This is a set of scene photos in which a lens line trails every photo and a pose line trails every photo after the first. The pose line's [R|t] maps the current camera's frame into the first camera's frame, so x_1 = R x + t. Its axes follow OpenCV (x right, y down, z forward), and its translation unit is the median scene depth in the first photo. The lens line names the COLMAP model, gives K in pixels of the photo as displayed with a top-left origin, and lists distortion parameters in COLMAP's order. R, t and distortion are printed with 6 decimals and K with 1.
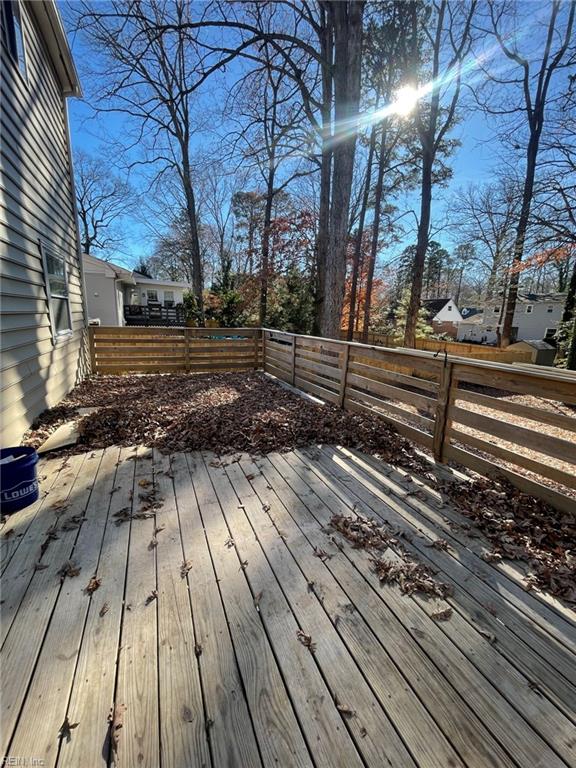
lens RADIAL K [[308.7, 0, 290.4], [0, 308.7, 384.9], [0, 0, 1]] dist [-0.001410, -0.000009]
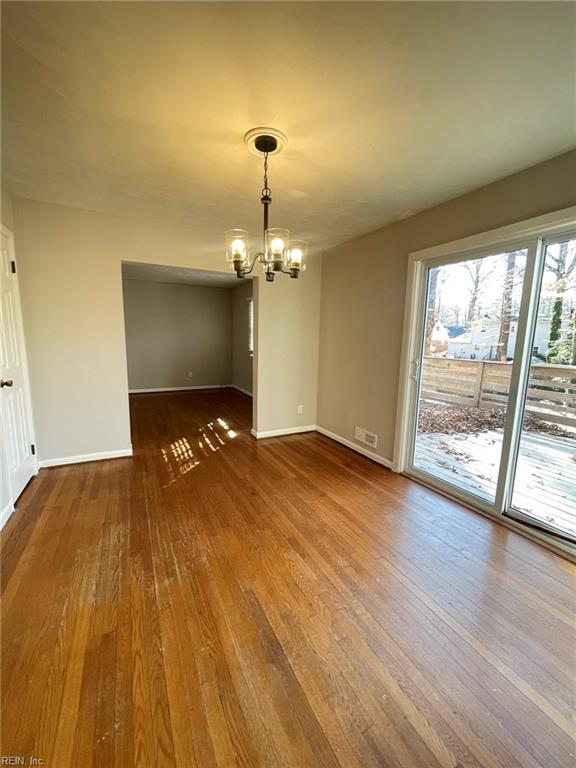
lens RADIAL K [[308.7, 0, 290.4], [0, 308.7, 384.9], [0, 0, 1]] dist [-0.001410, -0.000009]
pose [[0.997974, -0.016933, 0.061333, -0.153037], [0.020628, 0.997977, -0.060132, 0.007461], [-0.060191, 0.061275, 0.996304, -0.069082]]
